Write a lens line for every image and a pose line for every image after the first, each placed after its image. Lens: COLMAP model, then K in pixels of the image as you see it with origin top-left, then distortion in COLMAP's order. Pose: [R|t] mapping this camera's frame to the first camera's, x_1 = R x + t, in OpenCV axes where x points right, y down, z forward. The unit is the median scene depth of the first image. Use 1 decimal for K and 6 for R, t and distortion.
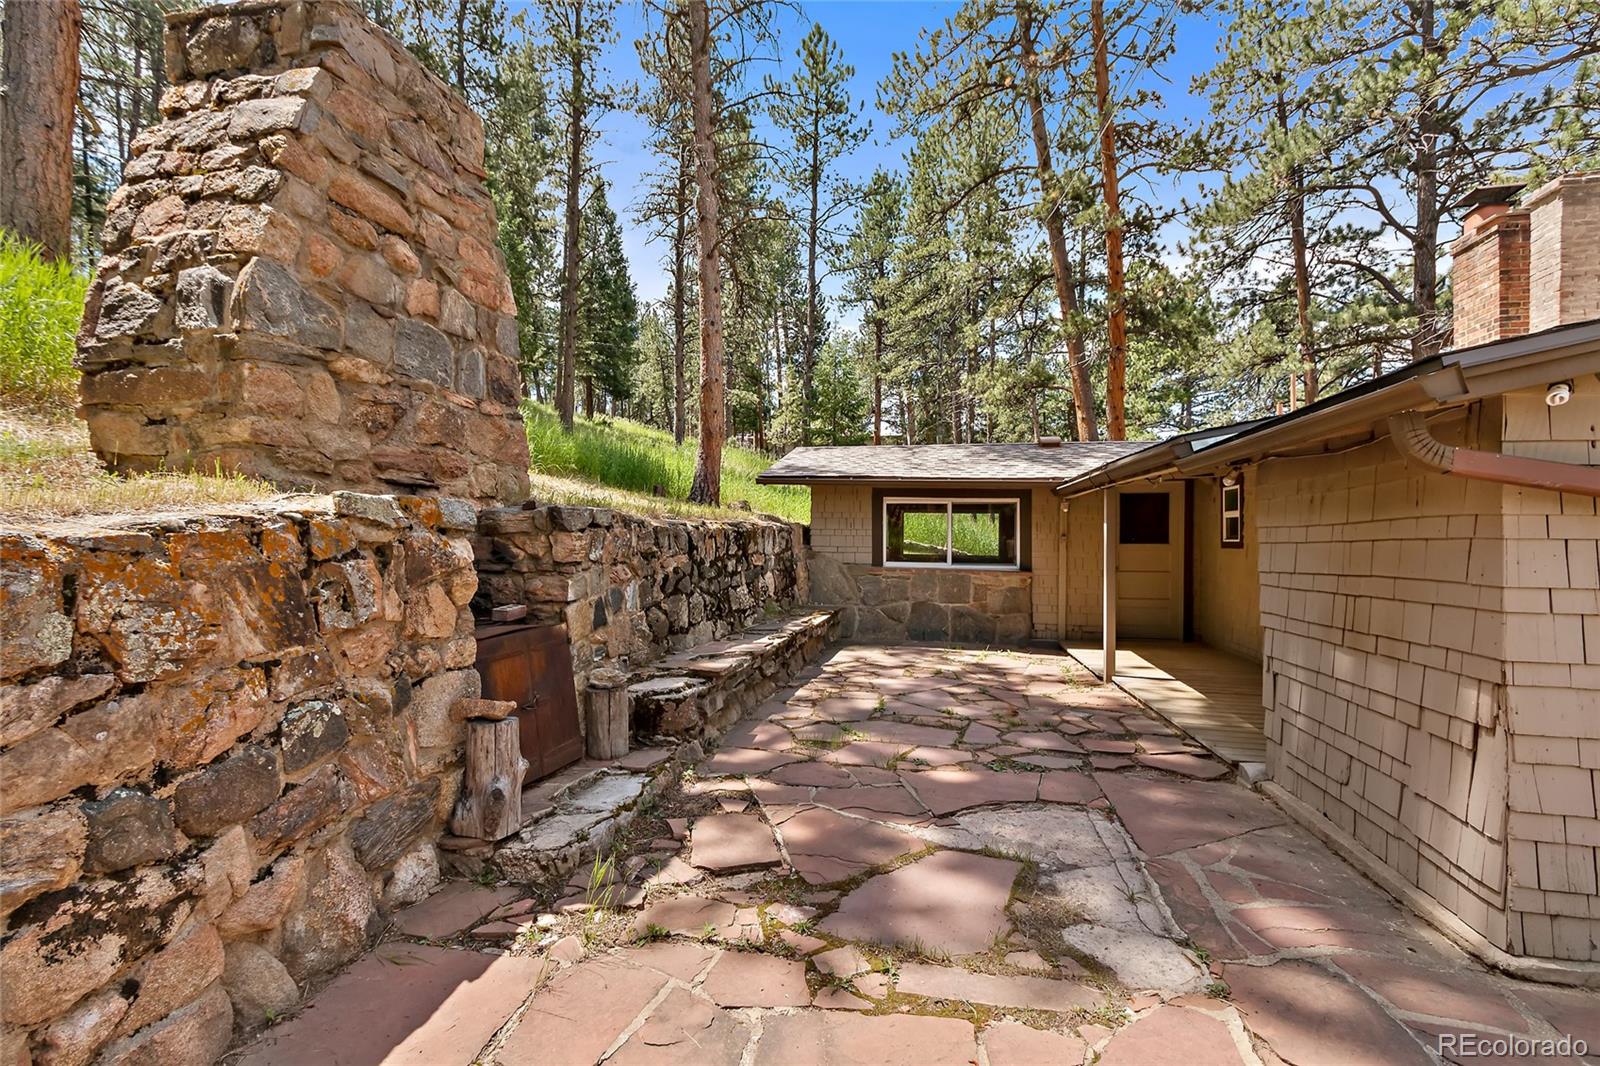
lens RADIAL K [[740.2, 0, 792.7], [0, 740.2, 538.7], [0, 0, 1]] dist [0.004088, -0.000182]
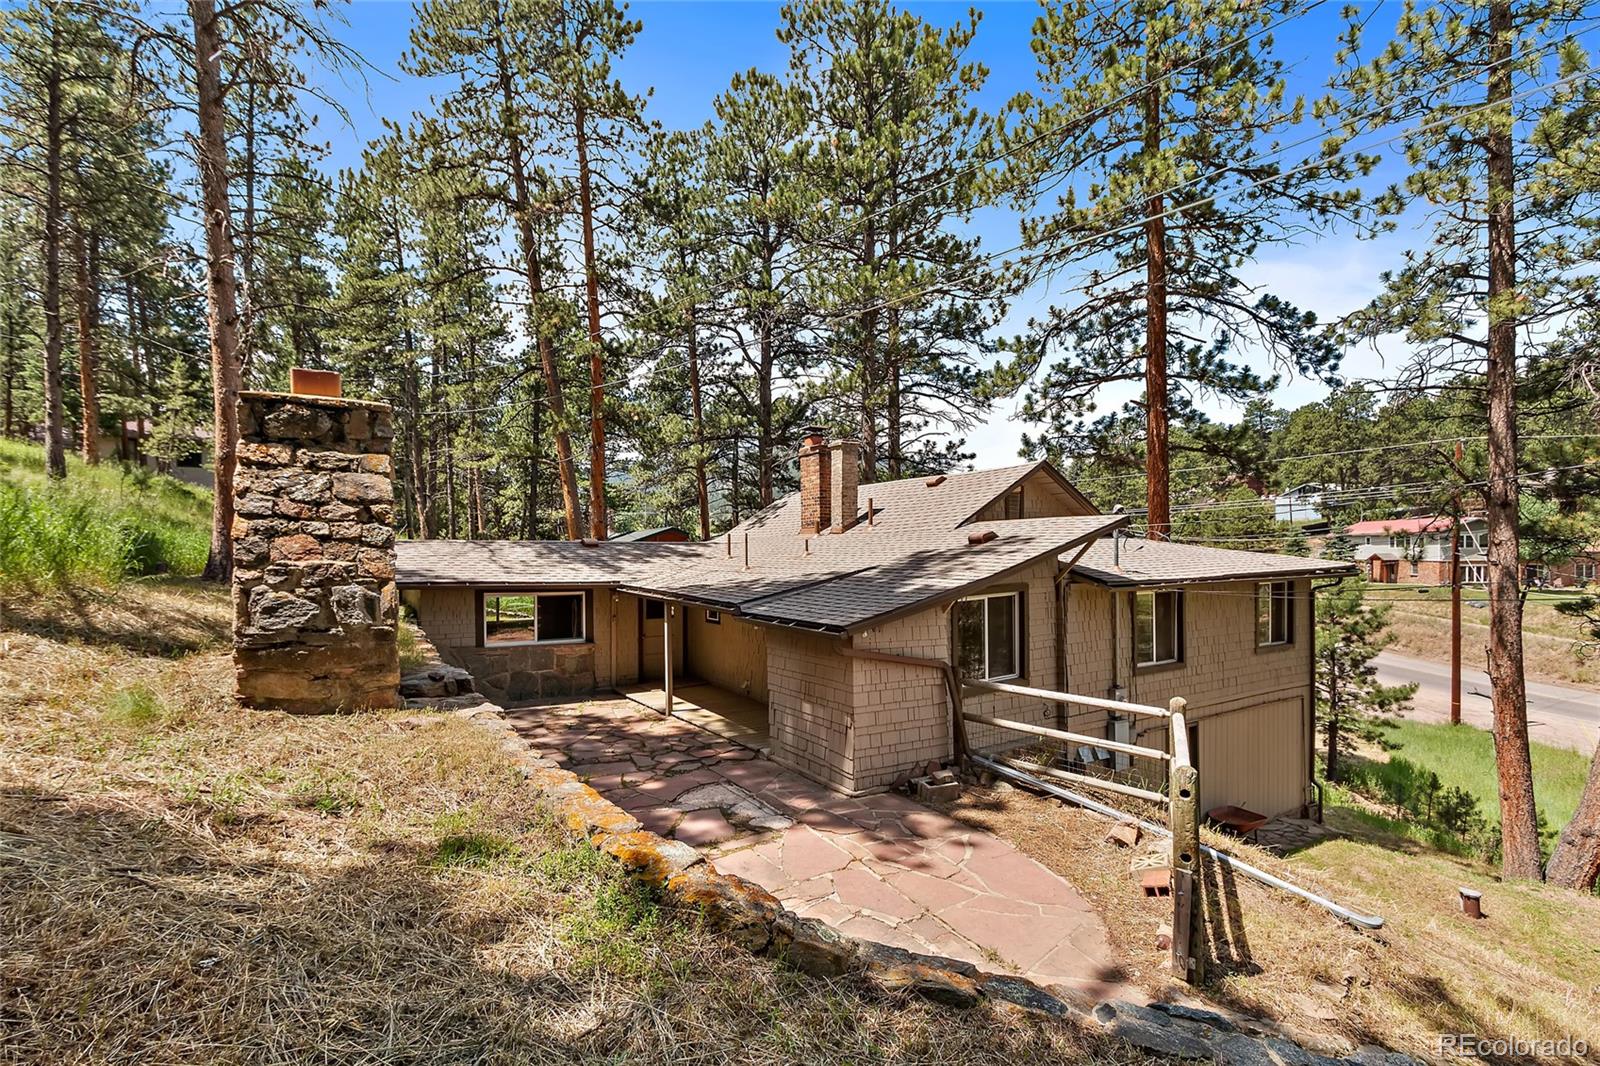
lens RADIAL K [[740.2, 0, 798.7], [0, 740.2, 537.5], [0, 0, 1]] dist [0.004088, -0.000182]
pose [[0.712793, 0.003397, 0.701367, -1.203717], [0.001889, 0.999975, -0.006763, -0.441932], [-0.701372, 0.006145, 0.712769, -0.938381]]
